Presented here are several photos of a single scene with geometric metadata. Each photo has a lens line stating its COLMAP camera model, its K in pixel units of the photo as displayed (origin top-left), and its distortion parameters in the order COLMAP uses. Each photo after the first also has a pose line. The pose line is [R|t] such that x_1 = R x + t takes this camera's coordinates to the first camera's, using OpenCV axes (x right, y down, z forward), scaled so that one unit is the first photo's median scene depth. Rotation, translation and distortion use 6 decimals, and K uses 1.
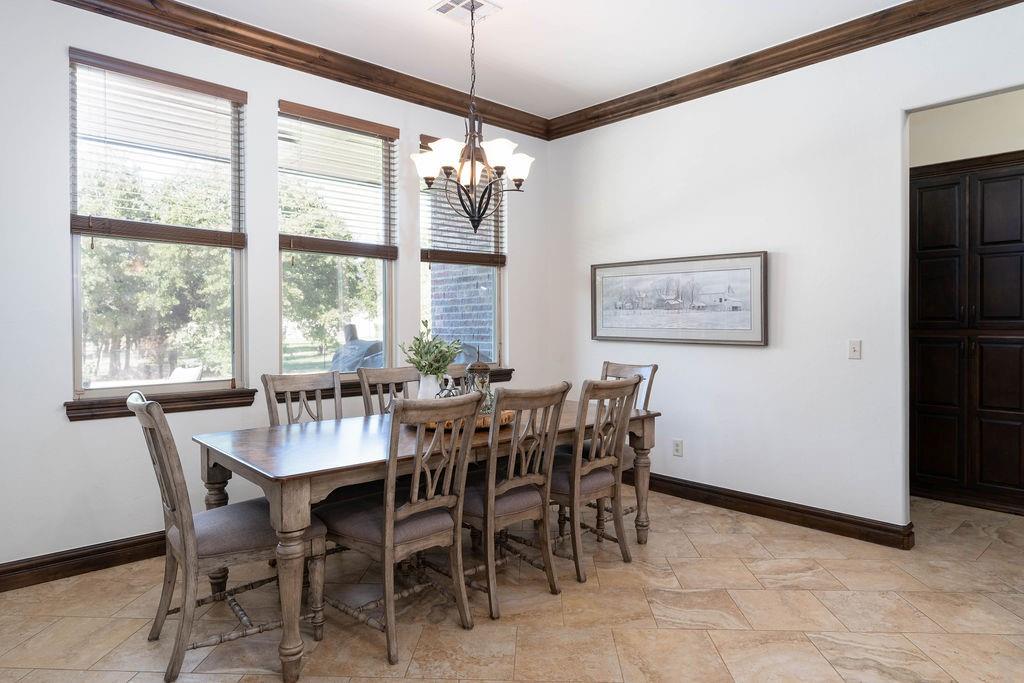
lens RADIAL K [[617.6, 0, 512.0], [0, 617.6, 330.6], [0, 0, 1]] dist [0.013559, 0.000339]
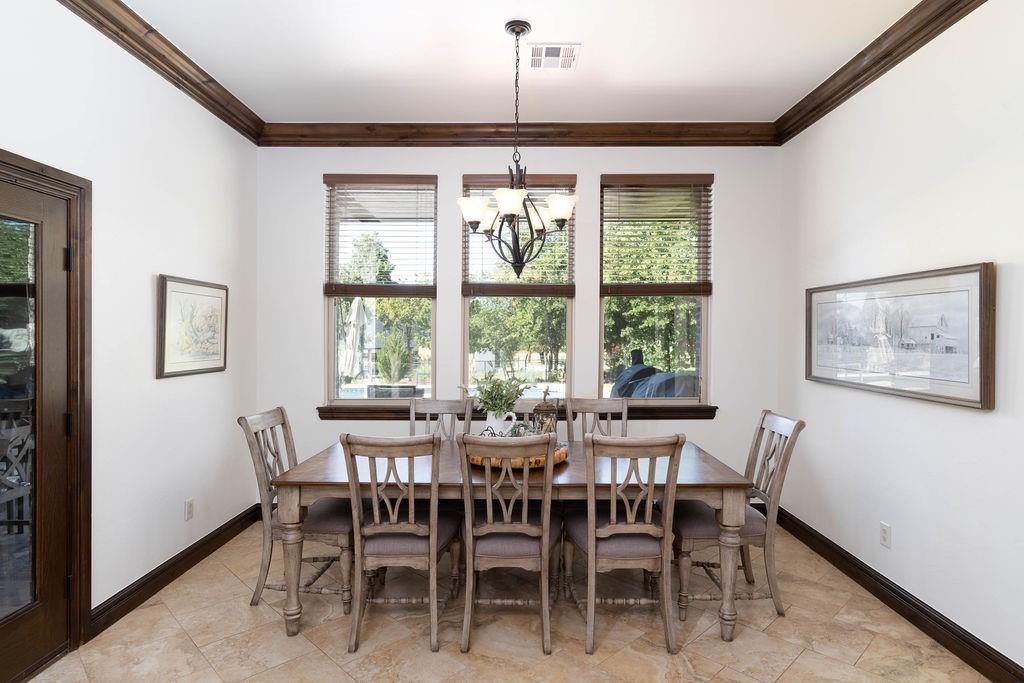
lens RADIAL K [[563.6, 0, 513.0], [0, 563.6, 344.8], [0, 0, 1]] dist [0.000809, 0.002260]
pose [[0.735483, 0.013256, -0.677413, 0.443585], [-0.011534, 0.999909, 0.007044, -0.041173], [0.677445, 0.002632, 0.735569, 0.232437]]
